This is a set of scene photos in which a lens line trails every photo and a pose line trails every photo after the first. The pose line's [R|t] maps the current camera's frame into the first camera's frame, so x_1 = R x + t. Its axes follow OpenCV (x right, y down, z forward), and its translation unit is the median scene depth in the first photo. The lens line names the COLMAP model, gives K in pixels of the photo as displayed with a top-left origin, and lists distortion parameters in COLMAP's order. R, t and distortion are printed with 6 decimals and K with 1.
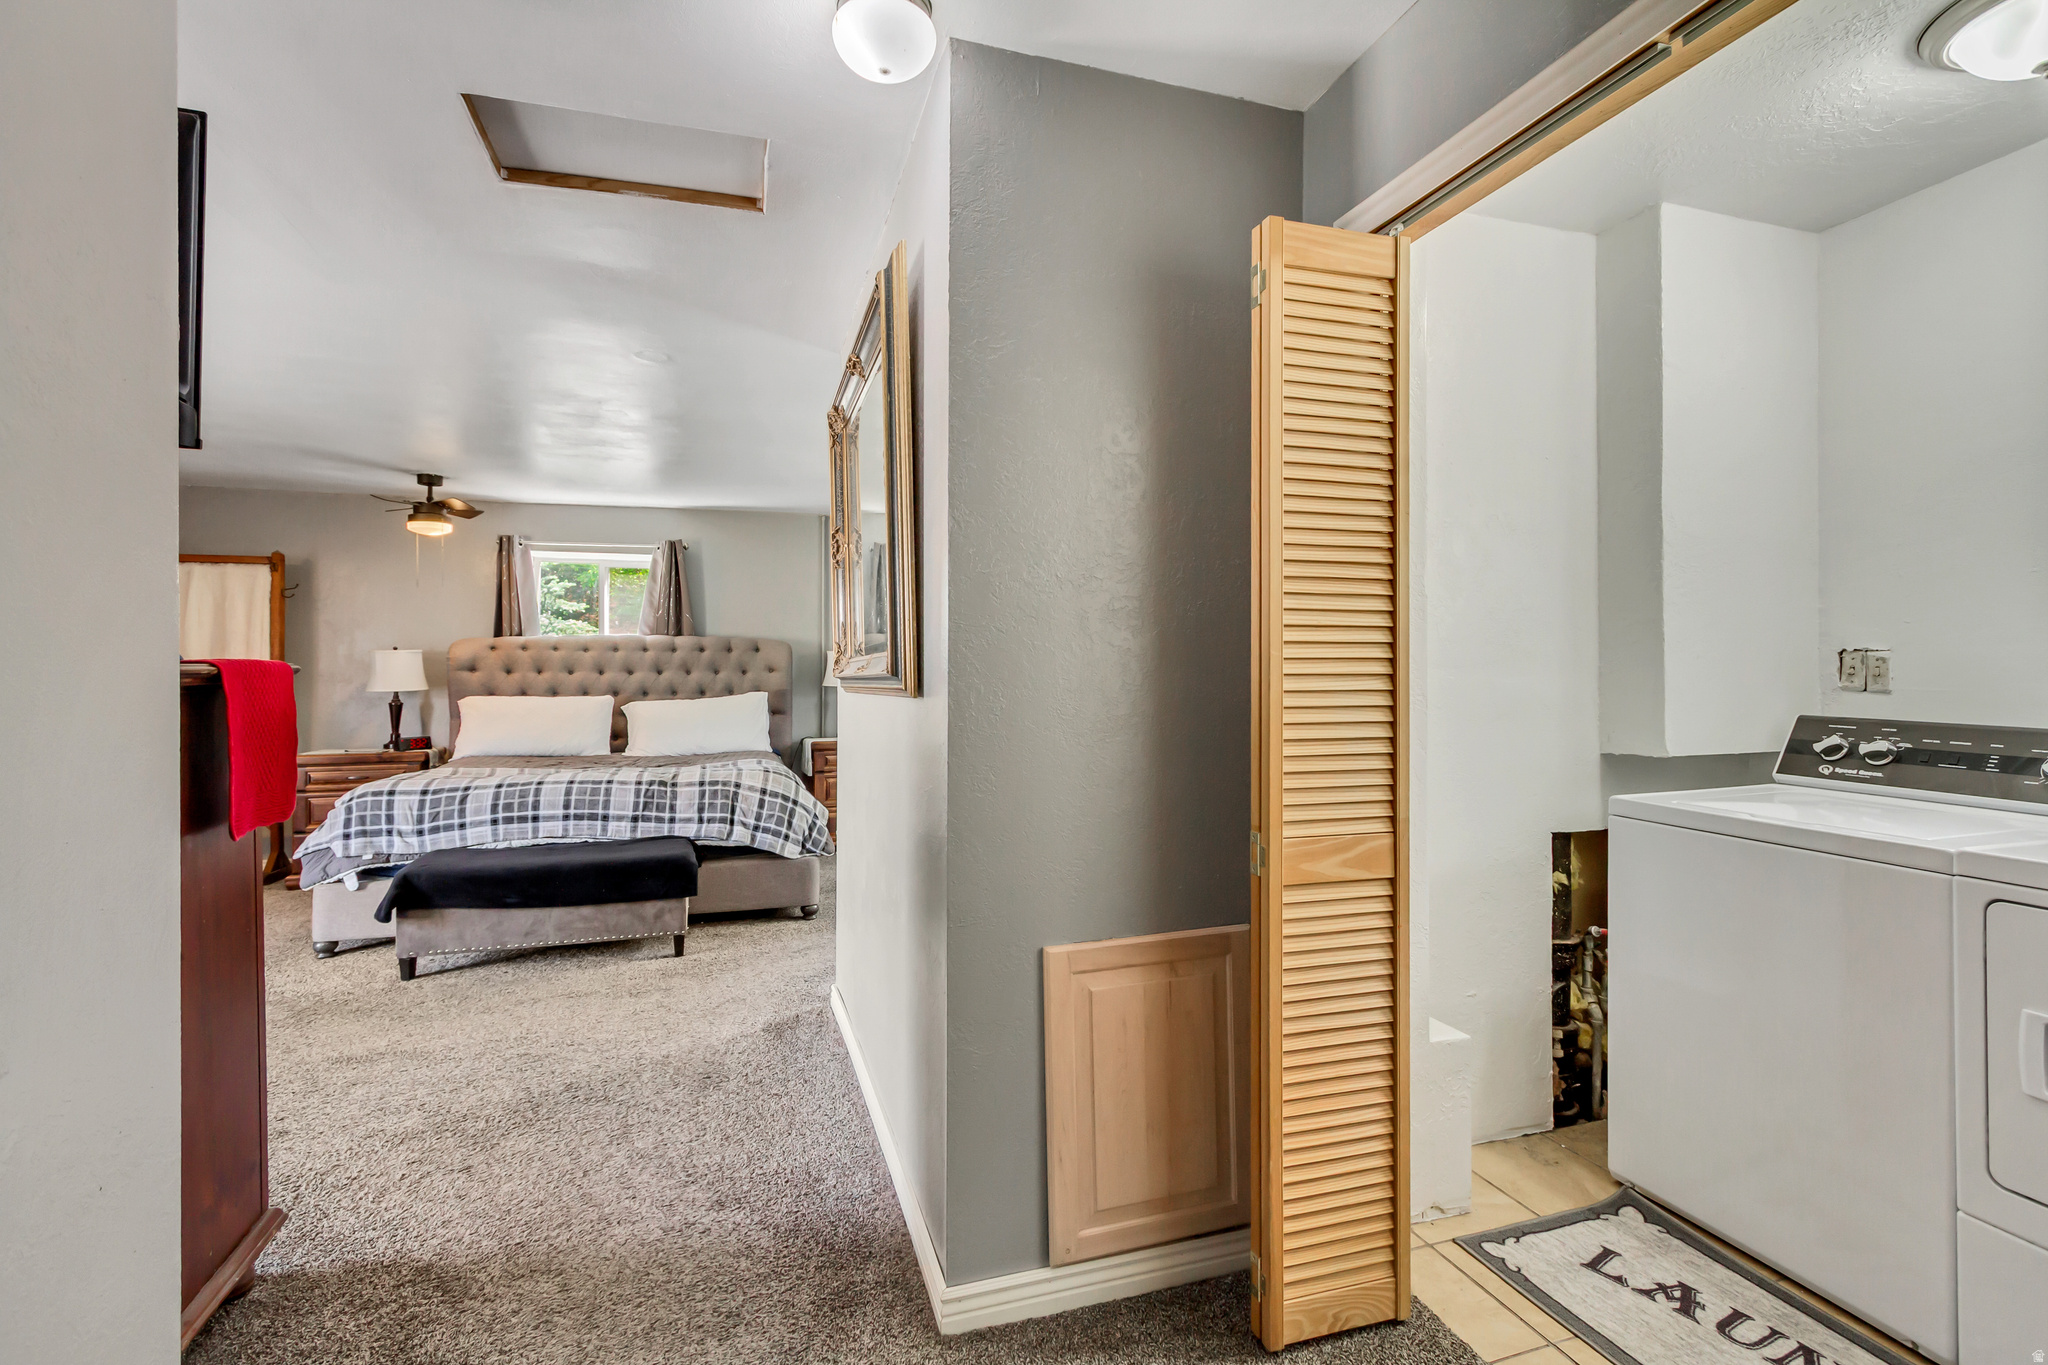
lens RADIAL K [[952.7, 0, 1031.9], [0, 952.7, 665.9], [0, 0, 1]] dist [0.007684, 0.000093]
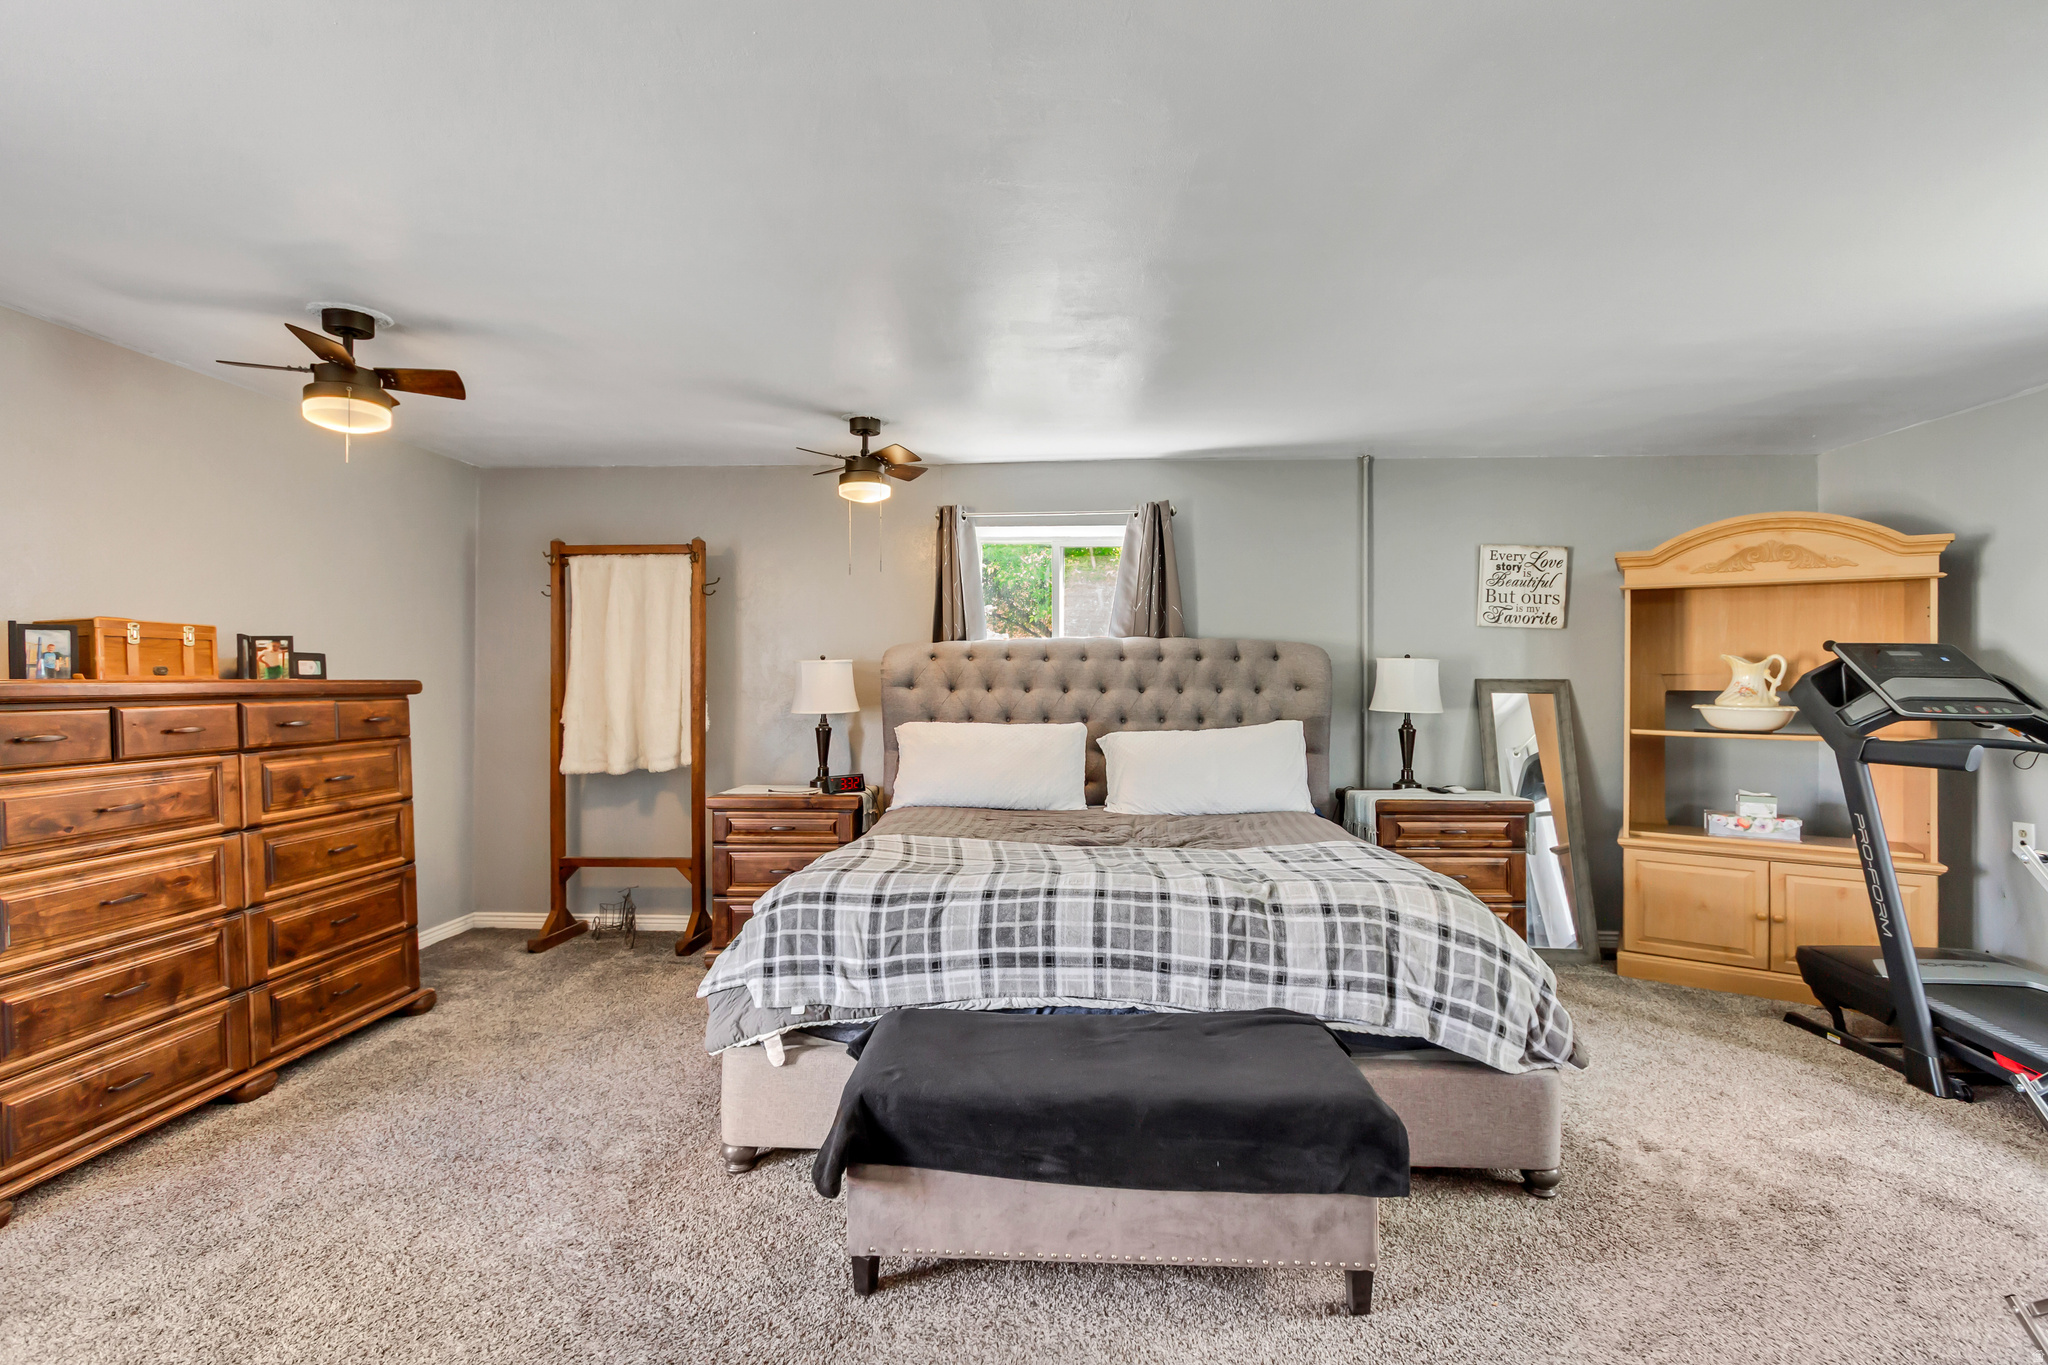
lens RADIAL K [[937.4, 0, 1021.0], [0, 937.4, 679.8], [0, 0, 1]] dist [0.002290, 0.000032]
pose [[0.934748, 0.003111, -0.355299, -0.238527], [-0.000043, 0.999963, 0.008642, -0.006794], [0.355312, -0.008063, 0.934713, 0.336663]]
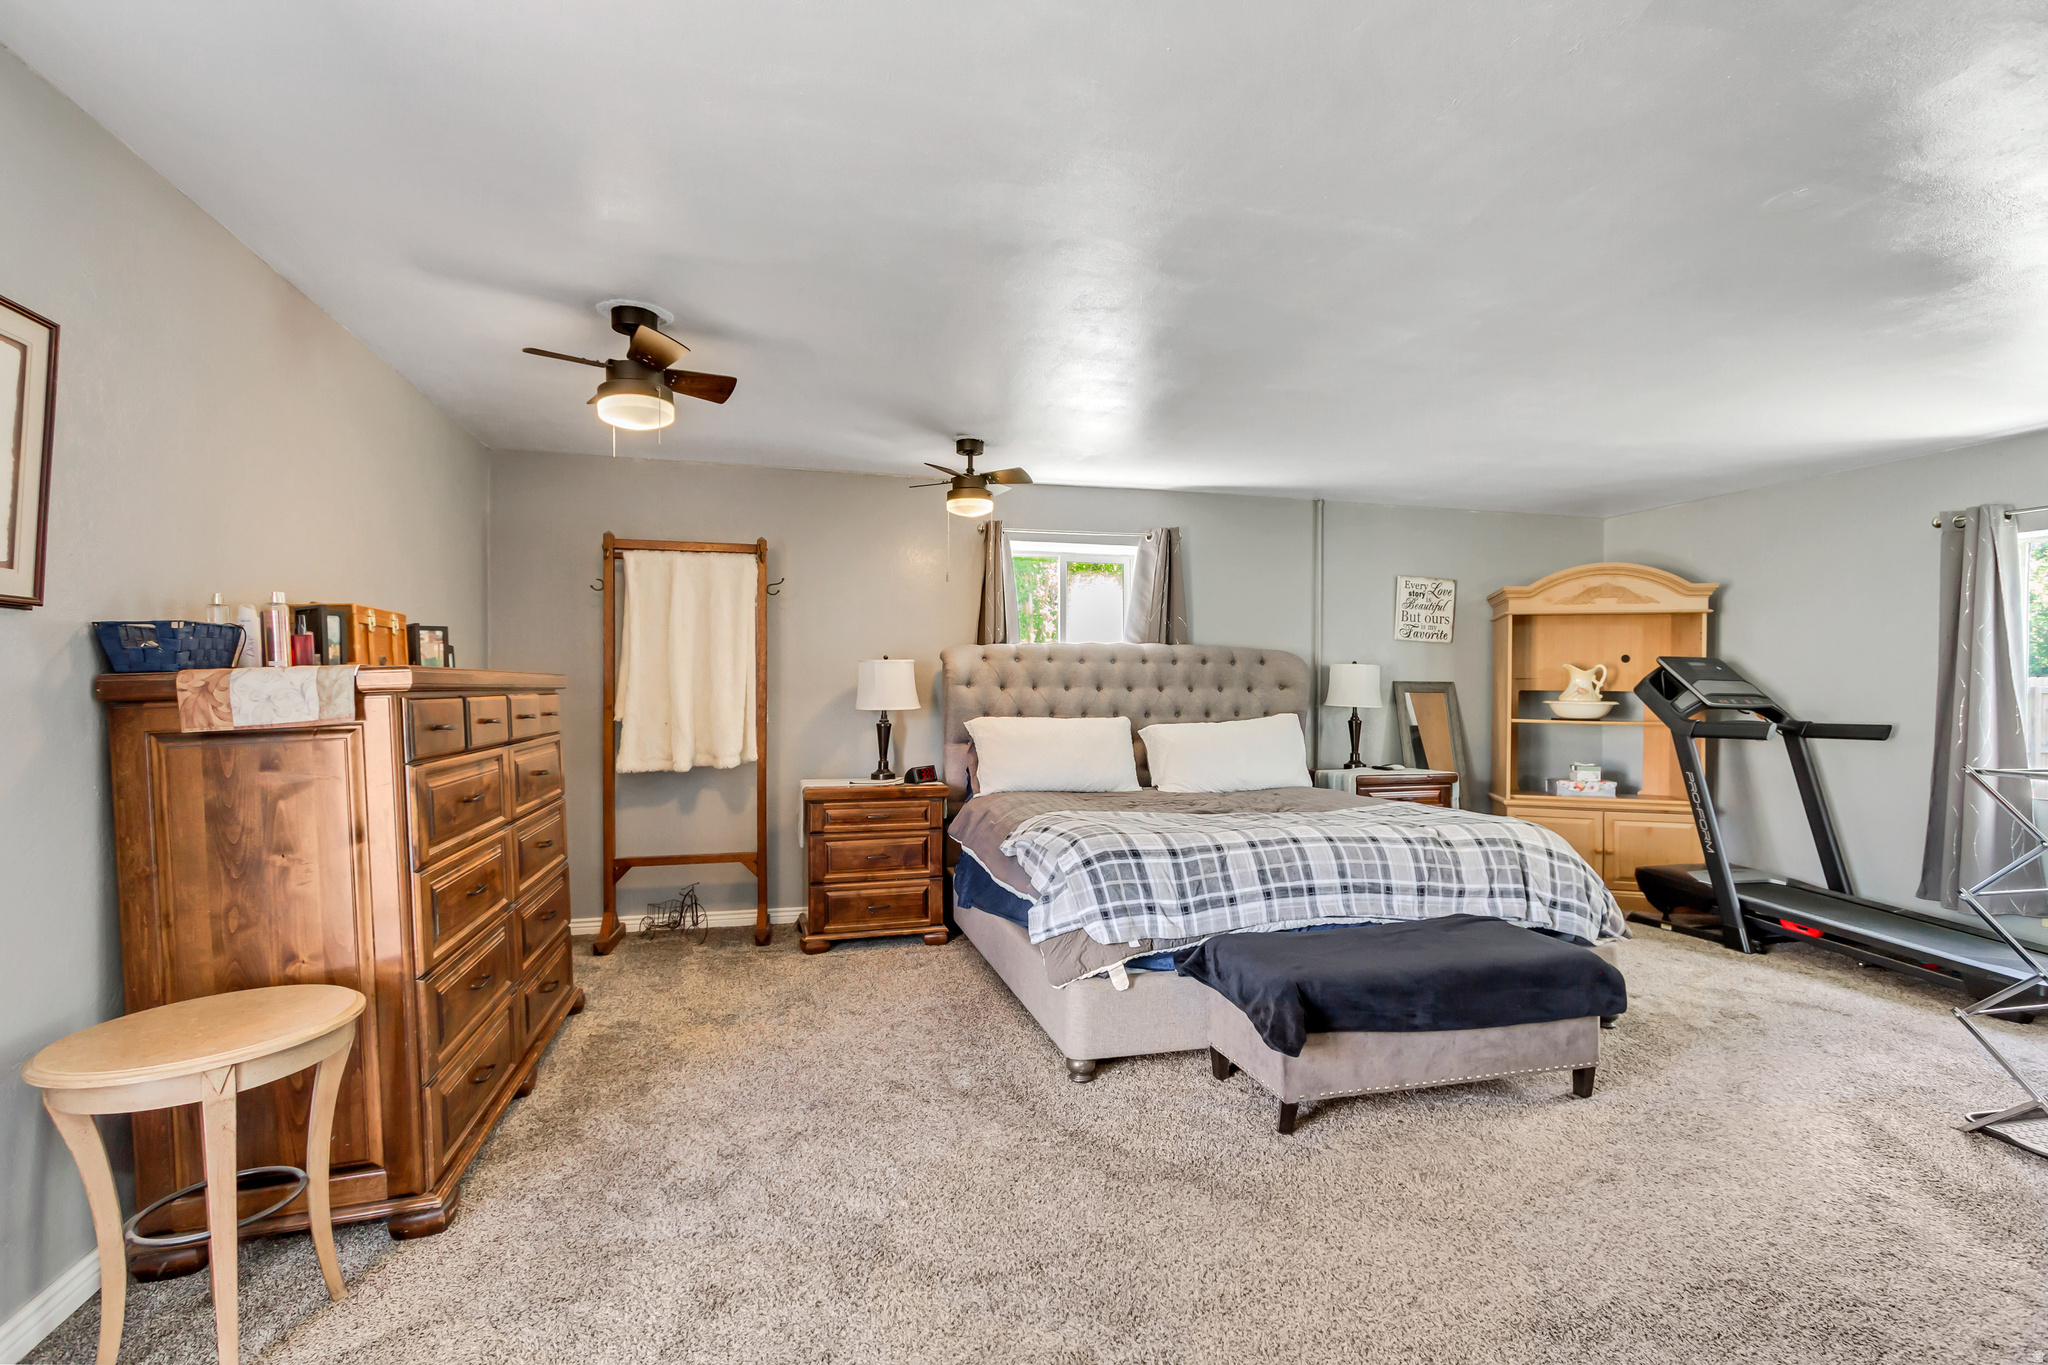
lens RADIAL K [[946.9, 0, 1007.3], [0, 946.9, 696.3], [0, 0, 1]] dist [0.002087, -0.000182]
pose [[0.998391, 0.007836, -0.056155, -0.499918], [-0.006850, 0.999819, 0.017722, -0.000201], [0.056284, -0.017309, 0.998265, 0.185280]]
